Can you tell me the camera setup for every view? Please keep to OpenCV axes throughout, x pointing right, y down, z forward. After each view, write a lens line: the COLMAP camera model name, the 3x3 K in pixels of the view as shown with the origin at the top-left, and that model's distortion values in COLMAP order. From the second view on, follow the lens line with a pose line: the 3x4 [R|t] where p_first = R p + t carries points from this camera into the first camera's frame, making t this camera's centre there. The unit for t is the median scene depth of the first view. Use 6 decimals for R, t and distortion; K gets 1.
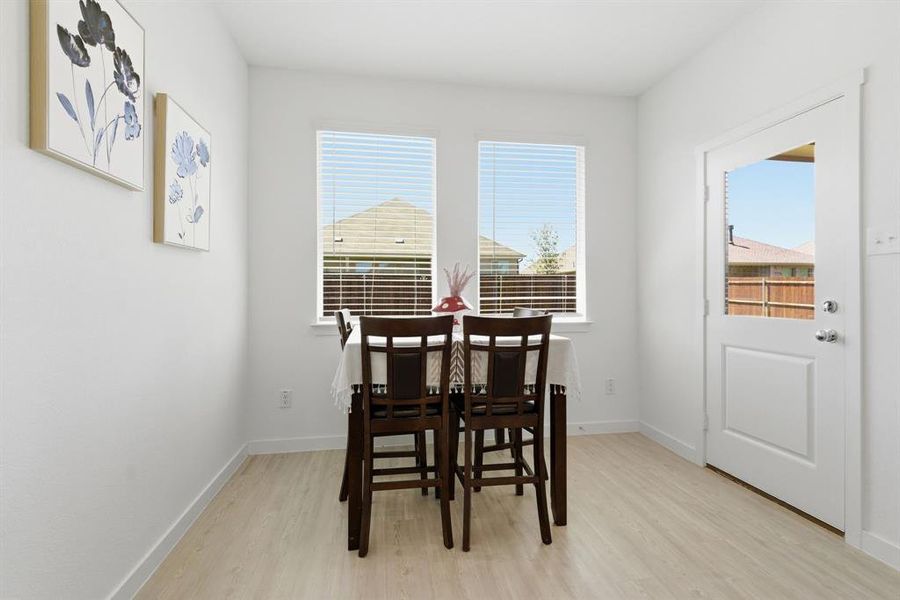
lens RADIAL K [[416.8, 0, 449.4], [0, 416.8, 289.0], [0, 0, 1]] dist [0.017831, -0.000147]
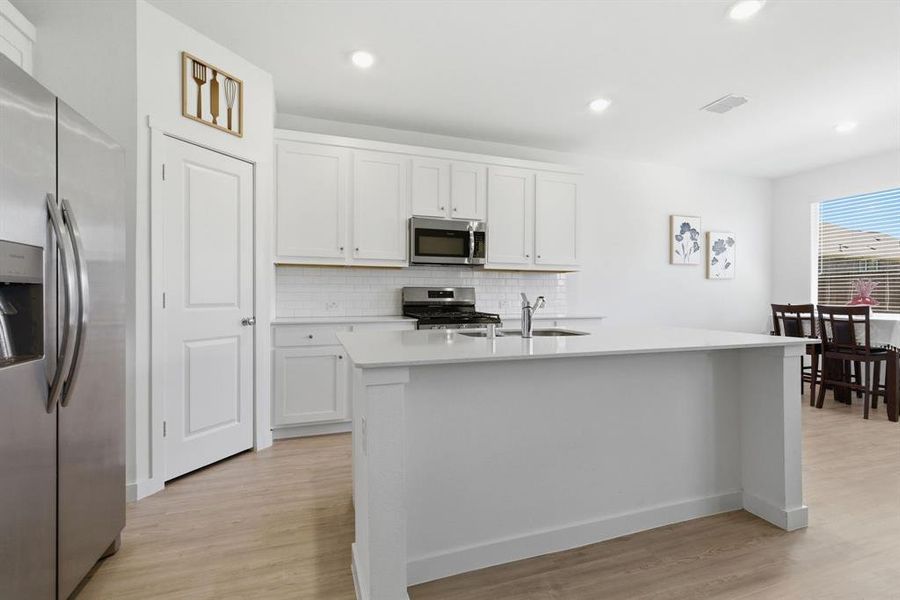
lens RADIAL K [[413.3, 0, 447.5], [0, 413.3, 294.3], [0, 0, 1]] dist [0.001836, -0.000645]
pose [[0.163932, 0.000016, -0.986472, 1.828021], [0.007610, 0.999970, 0.001281, -0.011529], [0.986442, -0.007717, 0.163927, -1.280270]]
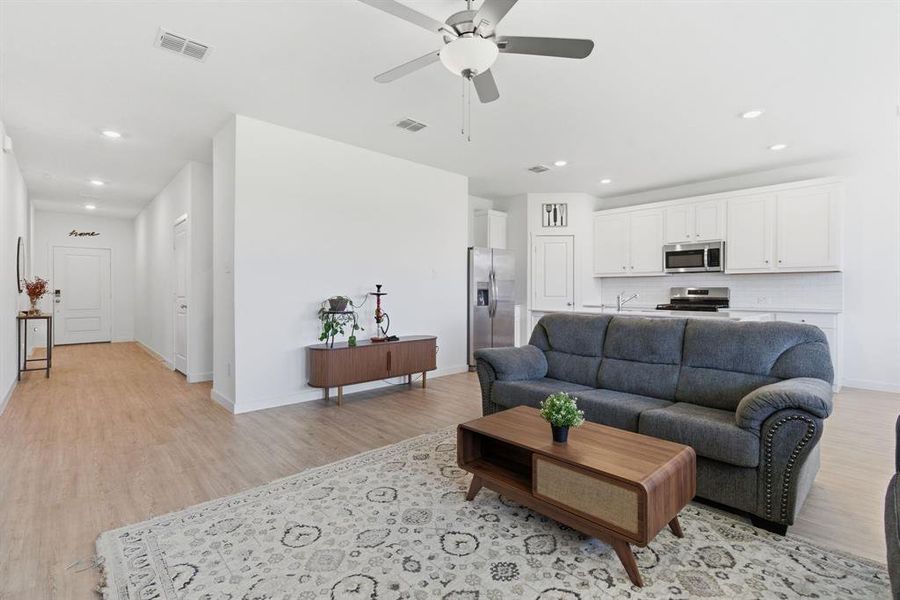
lens RADIAL K [[413.3, 0, 447.5], [0, 413.3, 294.3], [0, 0, 1]] dist [0.001836, -0.000645]
pose [[-0.836477, 0.002462, -0.547996, 3.015484], [0.005307, 0.999979, -0.003608, 0.007669], [0.547976, -0.005926, -0.836473, 0.597950]]
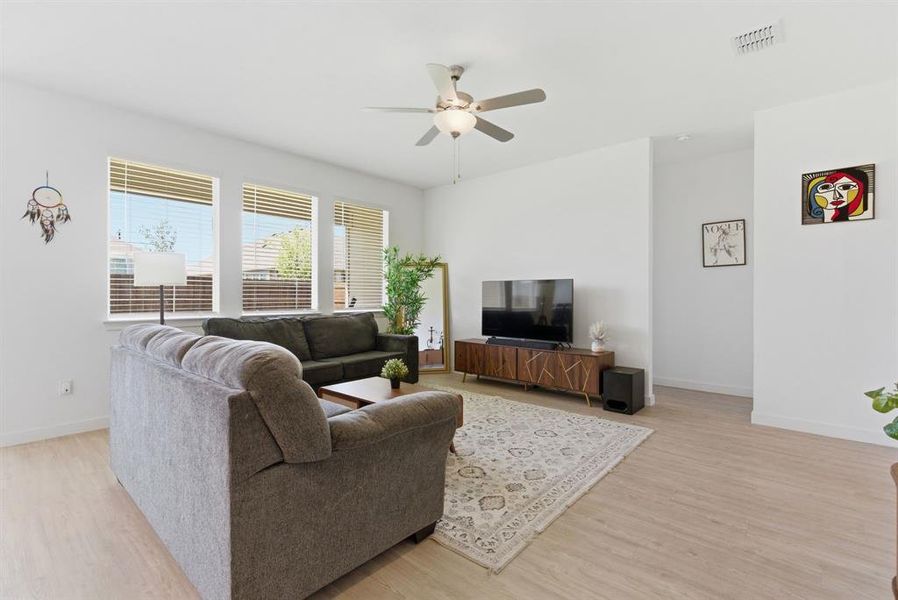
lens RADIAL K [[412.3, 0, 446.5], [0, 412.3, 294.3], [0, 0, 1]] dist [0.001836, -0.000645]
pose [[0.780541, 0.004760, 0.625086, 1.369820], [-0.009417, 0.999947, 0.004144, -0.012629], [-0.625034, -0.009121, 0.780545, -1.490836]]
